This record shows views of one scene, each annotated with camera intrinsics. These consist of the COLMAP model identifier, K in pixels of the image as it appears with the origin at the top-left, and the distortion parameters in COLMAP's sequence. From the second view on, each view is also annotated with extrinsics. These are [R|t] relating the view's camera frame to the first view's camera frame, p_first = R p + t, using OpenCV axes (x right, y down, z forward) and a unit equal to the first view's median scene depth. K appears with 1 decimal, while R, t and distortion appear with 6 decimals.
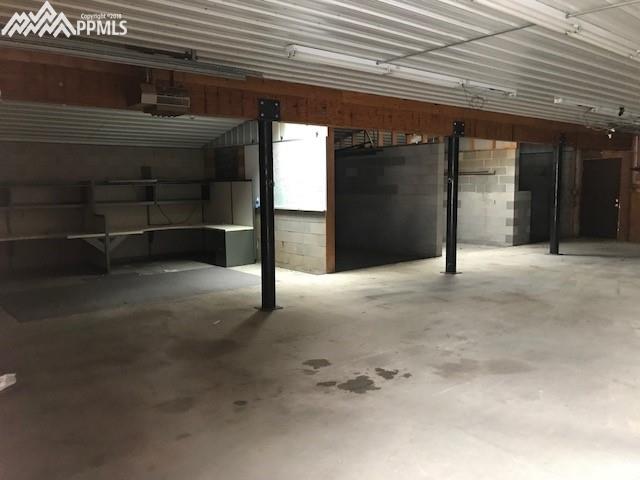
lens RADIAL K [[529.6, 0, 320.0], [0, 529.6, 240.0], [0, 0, 1]] dist [0.065117, -0.062132]
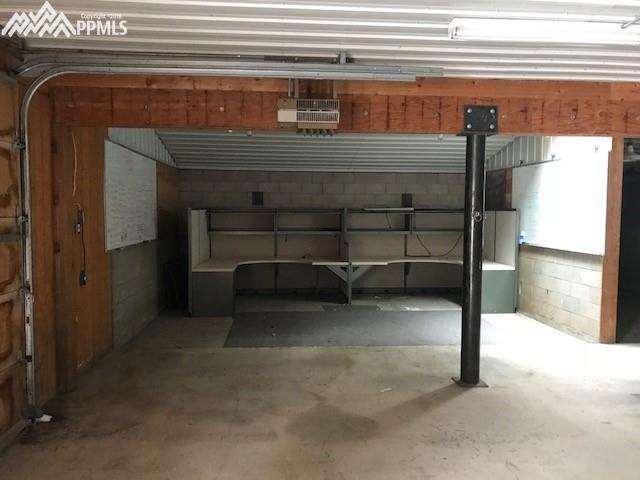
lens RADIAL K [[529.6, 0, 320.0], [0, 529.6, 240.0], [0, 0, 1]] dist [0.065117, -0.062132]
pose [[0.814660, 0.051507, -0.577646, 0.115785], [-0.079074, 0.996611, -0.022655, -0.028031], [0.574522, 0.064133, 0.815973, 0.187152]]
